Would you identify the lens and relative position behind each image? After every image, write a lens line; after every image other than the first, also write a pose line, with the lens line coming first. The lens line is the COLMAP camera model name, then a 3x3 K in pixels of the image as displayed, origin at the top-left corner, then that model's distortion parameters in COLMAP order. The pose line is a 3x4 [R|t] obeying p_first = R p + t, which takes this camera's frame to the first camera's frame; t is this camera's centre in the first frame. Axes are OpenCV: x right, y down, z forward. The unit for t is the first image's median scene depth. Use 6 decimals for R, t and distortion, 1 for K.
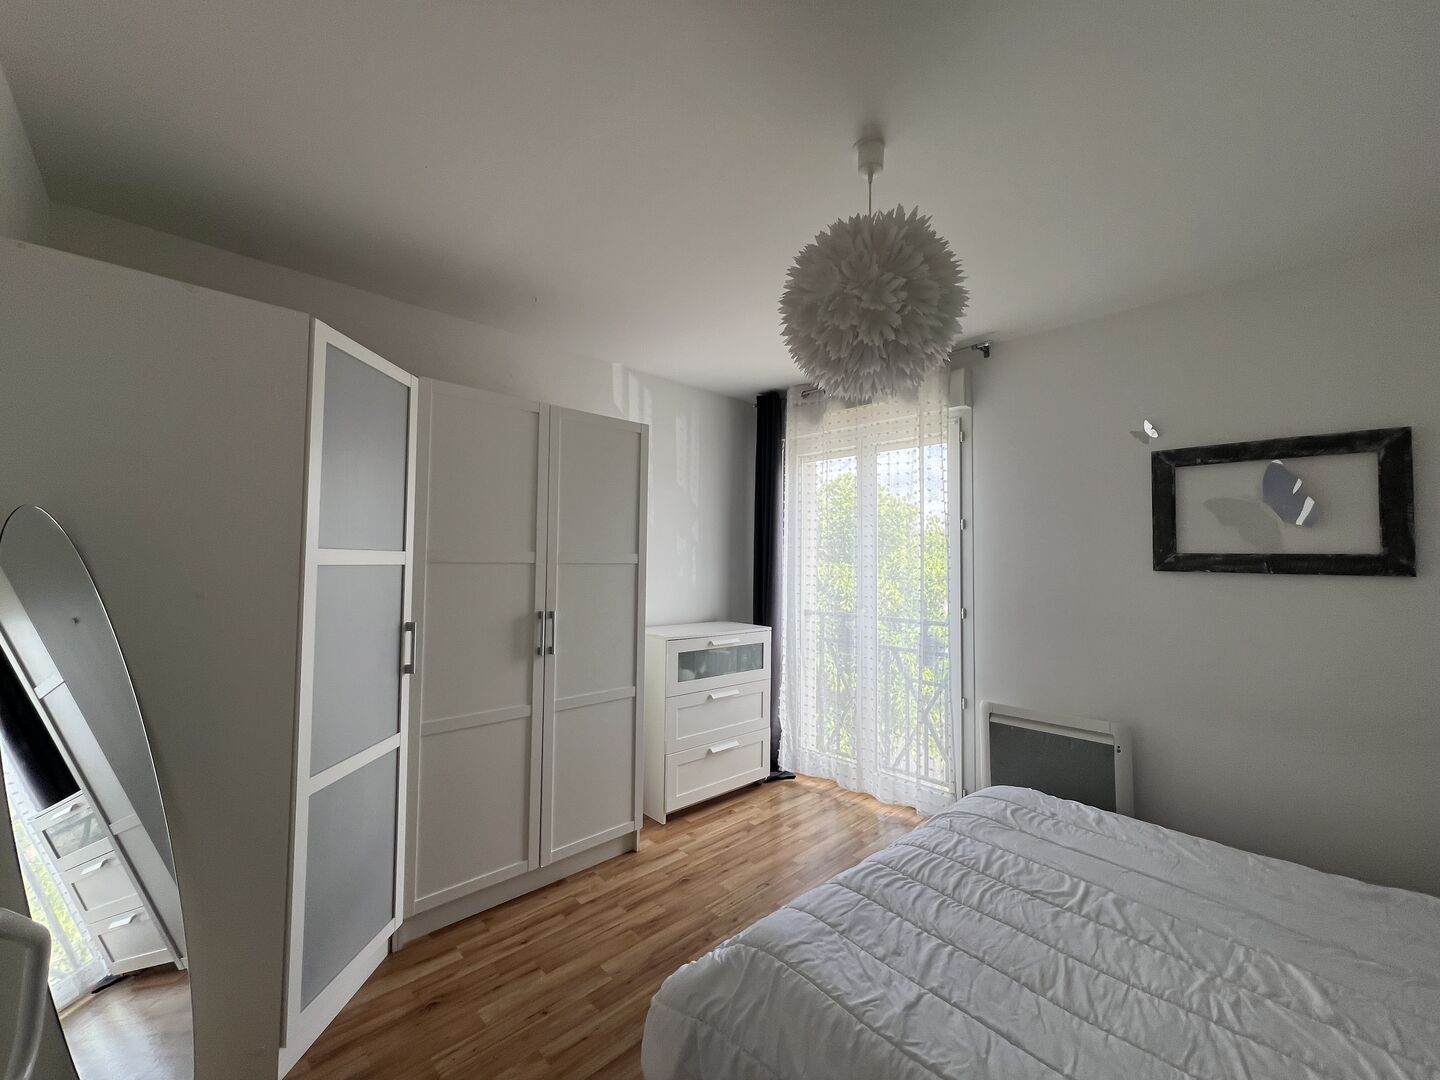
lens RADIAL K [[572.8, 0, 720.4], [0, 572.8, 544.9], [0, 0, 1]] dist [-0.001548, 0.000377]
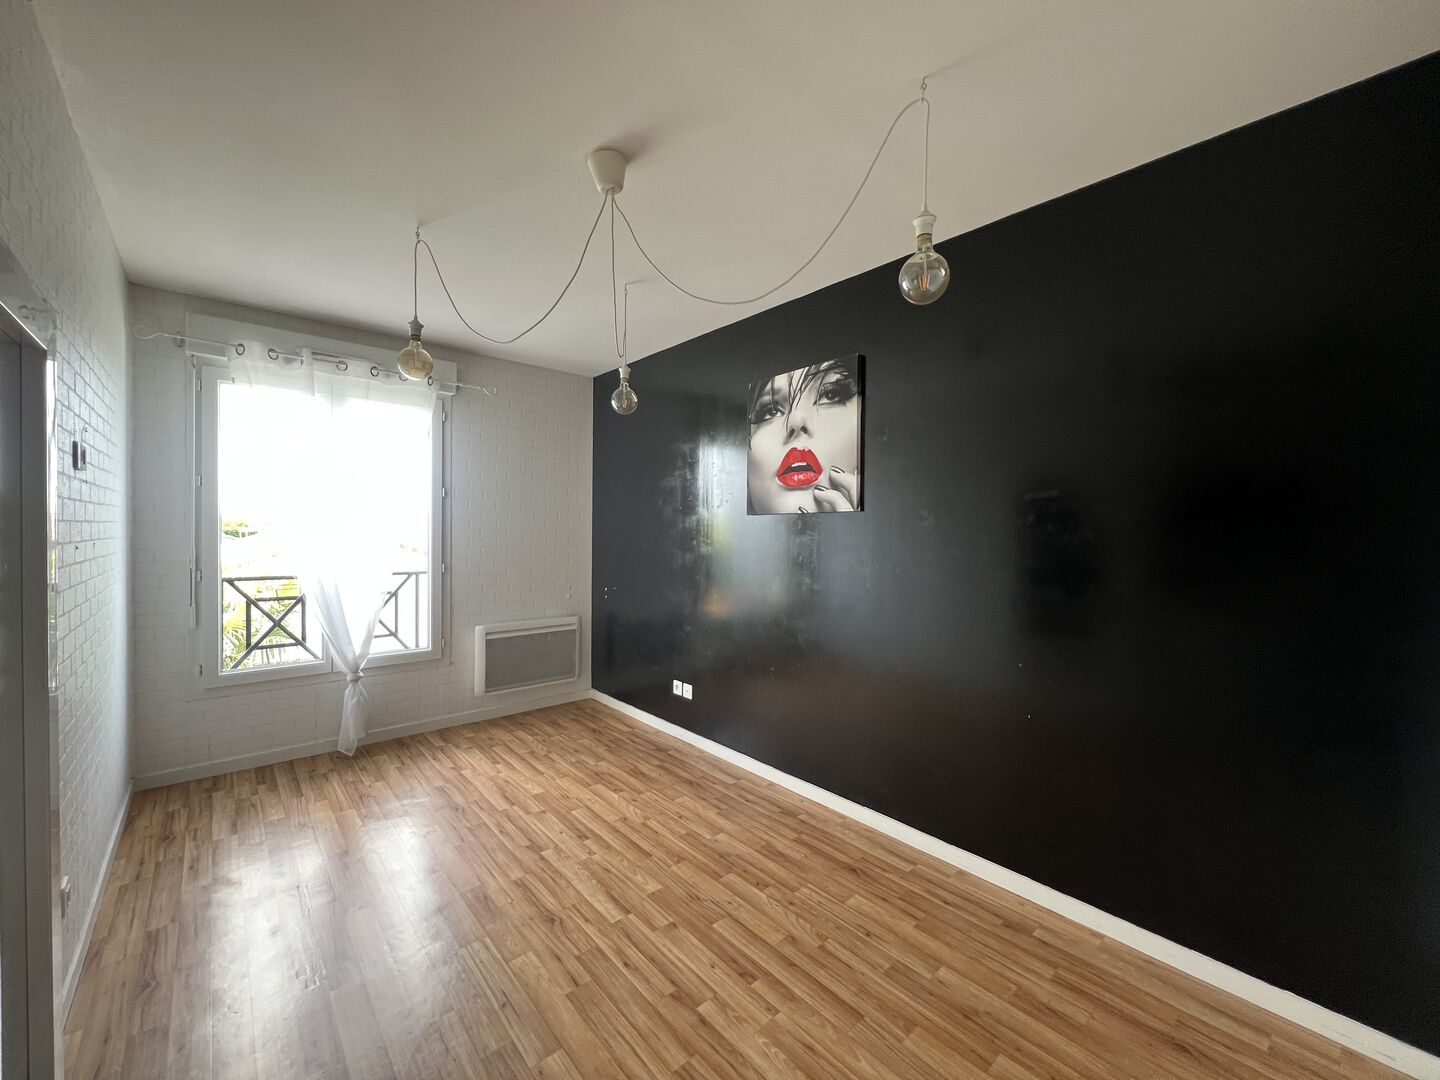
lens RADIAL K [[572.8, 0, 719.4], [0, 572.8, 534.7], [0, 0, 1]] dist [-0.001548, 0.000377]
pose [[-0.055808, -0.003836, -0.998434, 1.193452], [0.033510, 0.999422, -0.005713, 0.059588], [0.997879, -0.033777, -0.055647, 1.167802]]
